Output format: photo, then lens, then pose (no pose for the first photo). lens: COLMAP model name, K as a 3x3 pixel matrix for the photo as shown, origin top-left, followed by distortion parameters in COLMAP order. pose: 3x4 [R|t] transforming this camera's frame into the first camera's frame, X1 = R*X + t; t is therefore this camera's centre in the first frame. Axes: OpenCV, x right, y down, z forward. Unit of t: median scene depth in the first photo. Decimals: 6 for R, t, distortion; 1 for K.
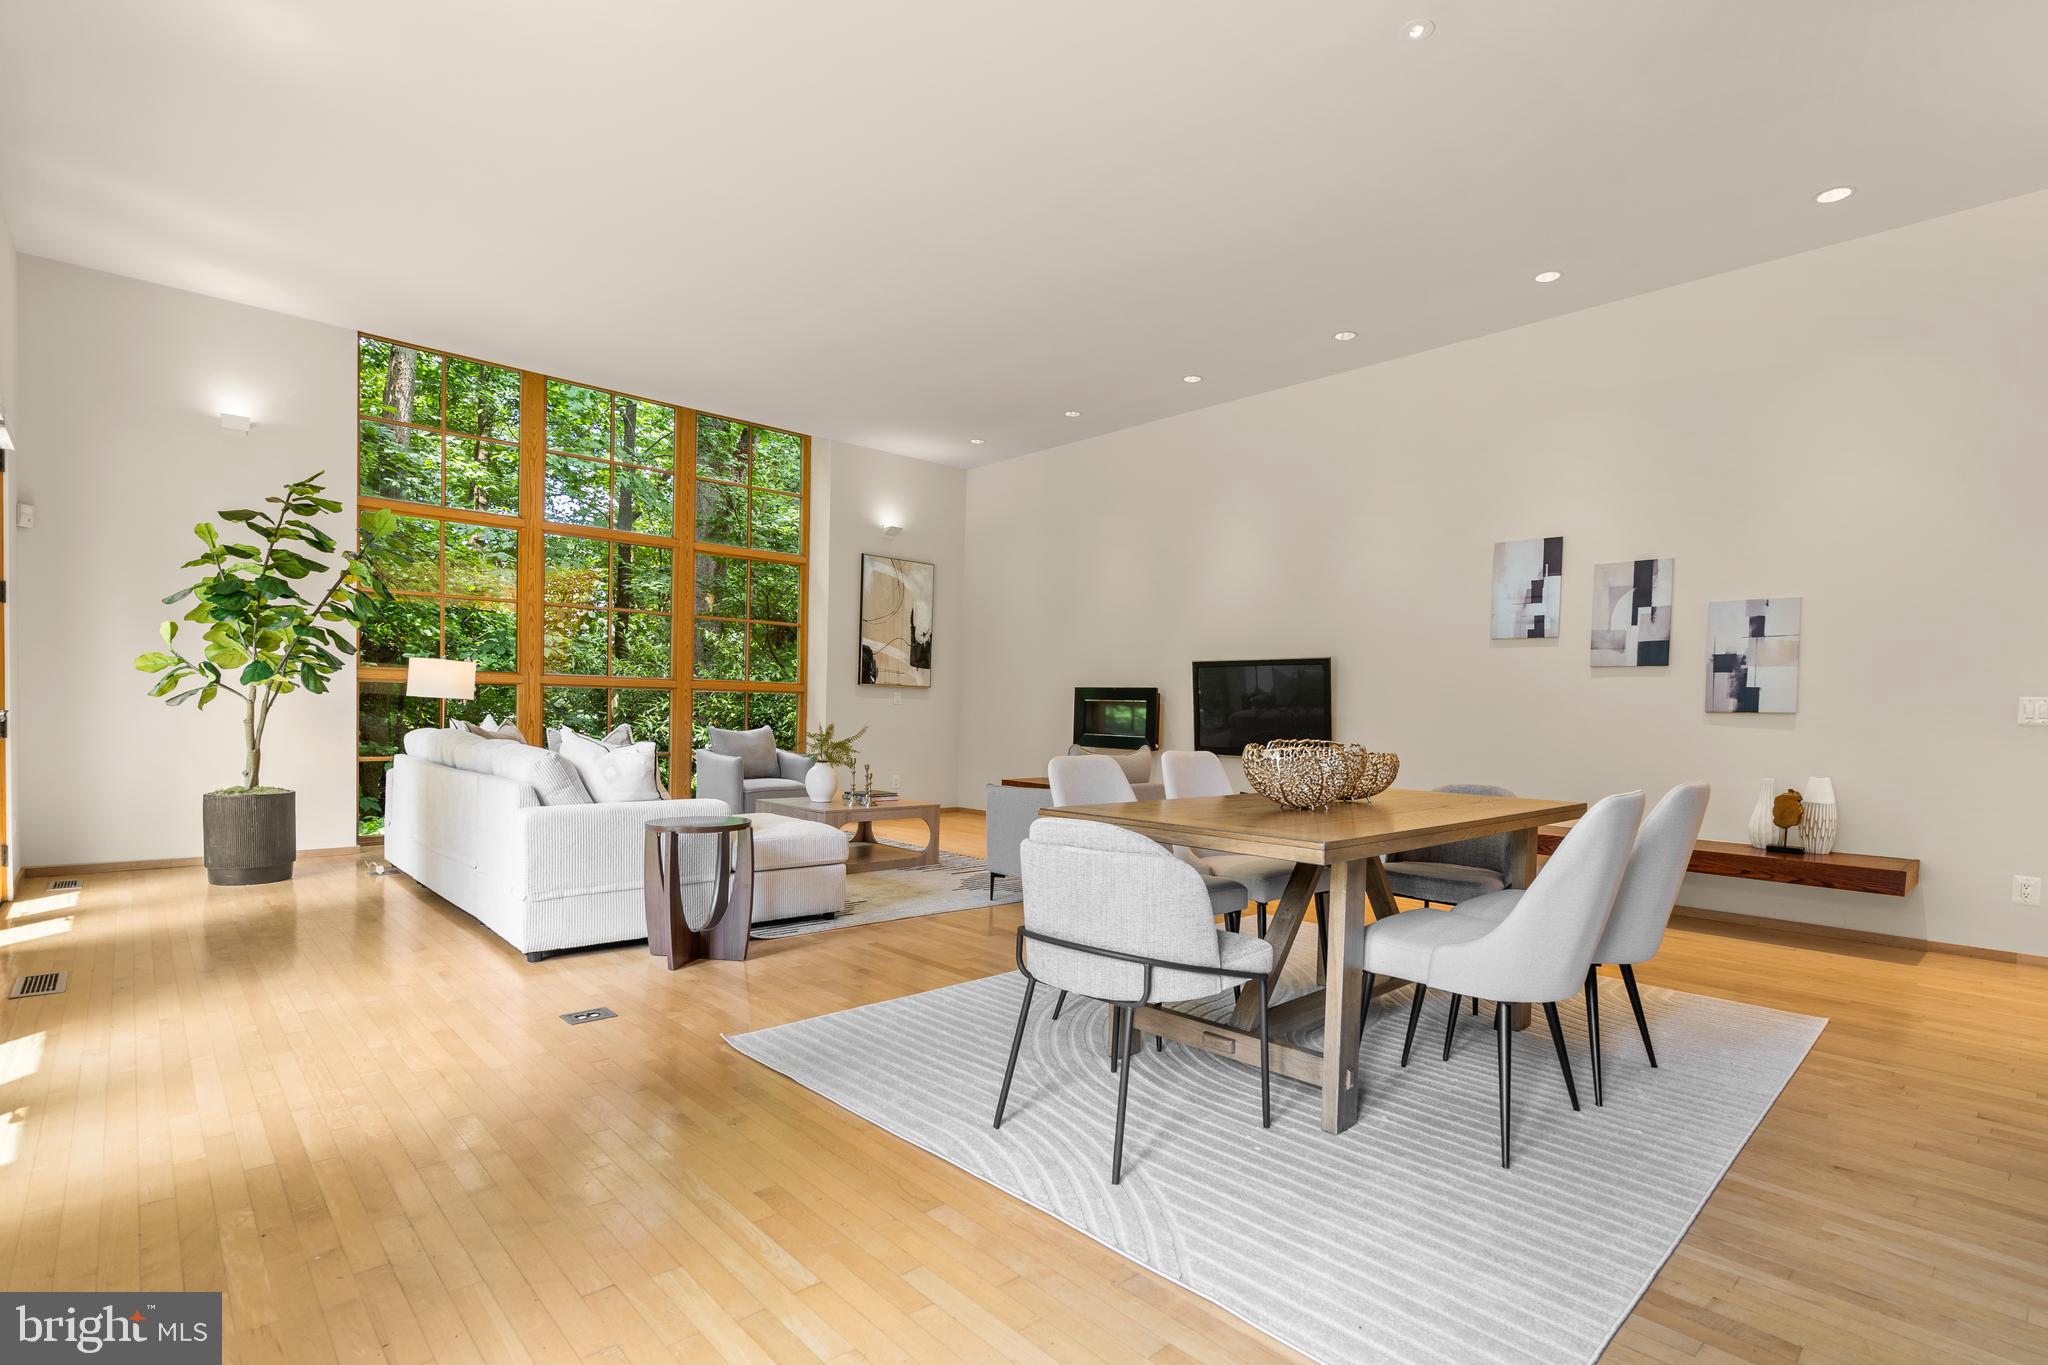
lens RADIAL K [[946.4, 0, 986.1], [0, 946.4, 744.7], [0, 0, 1]] dist [-0.001906, 0.000567]
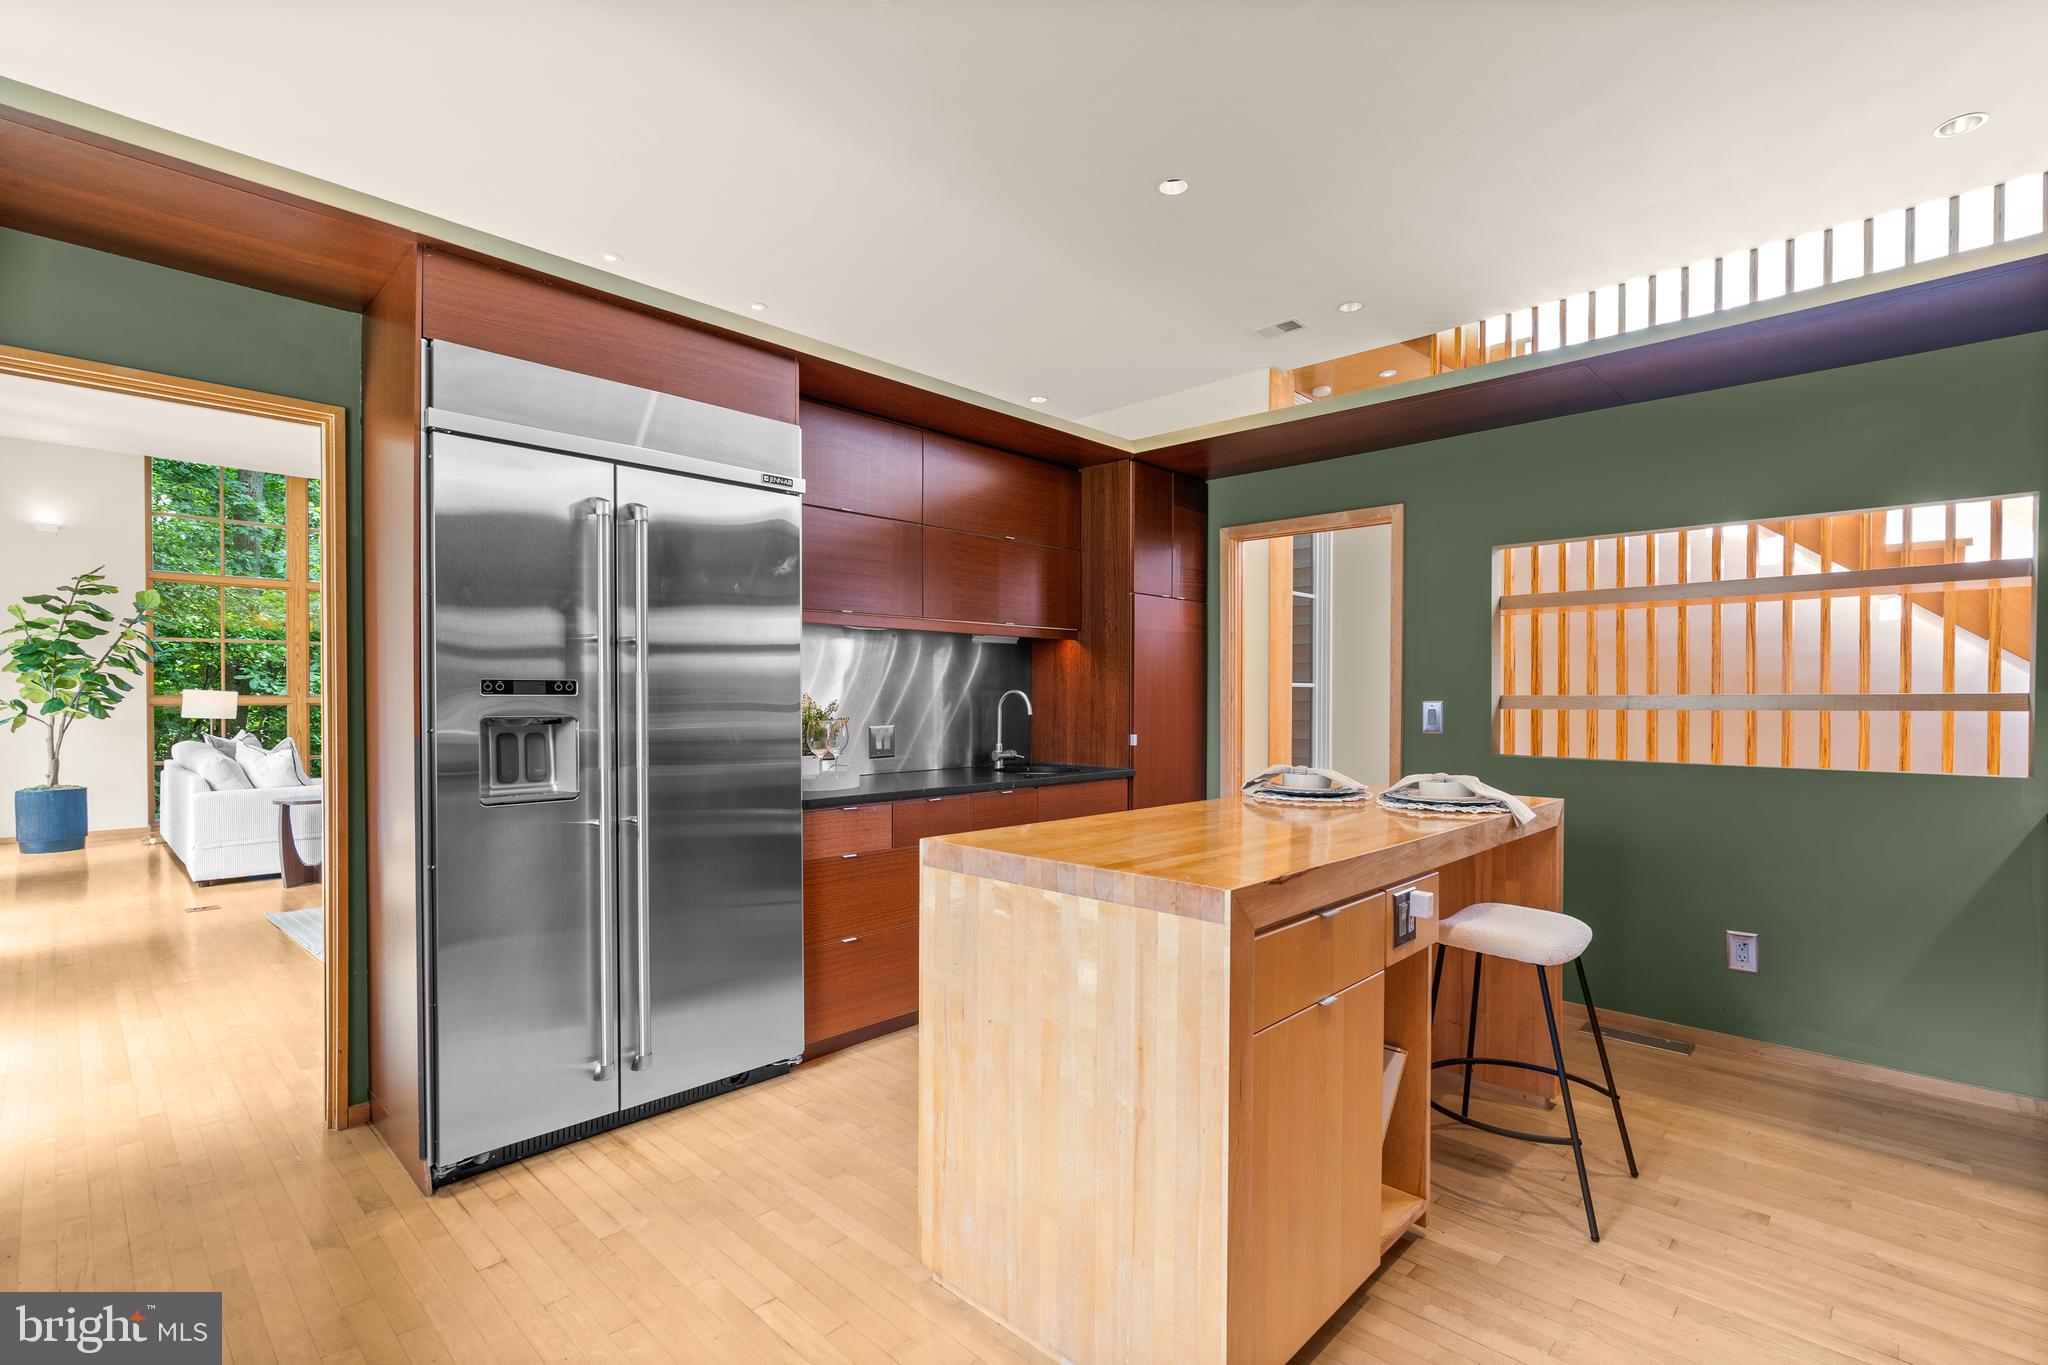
lens RADIAL K [[946.4, 0, 1027.9], [0, 946.4, 702.3], [0, 0, 1]] dist [-0.001906, 0.000567]
pose [[0.998202, -0.023605, 0.055096, 0.628266], [0.024912, 0.999421, -0.023162, -0.011237], [-0.054518, 0.024493, 0.998212, -0.518097]]
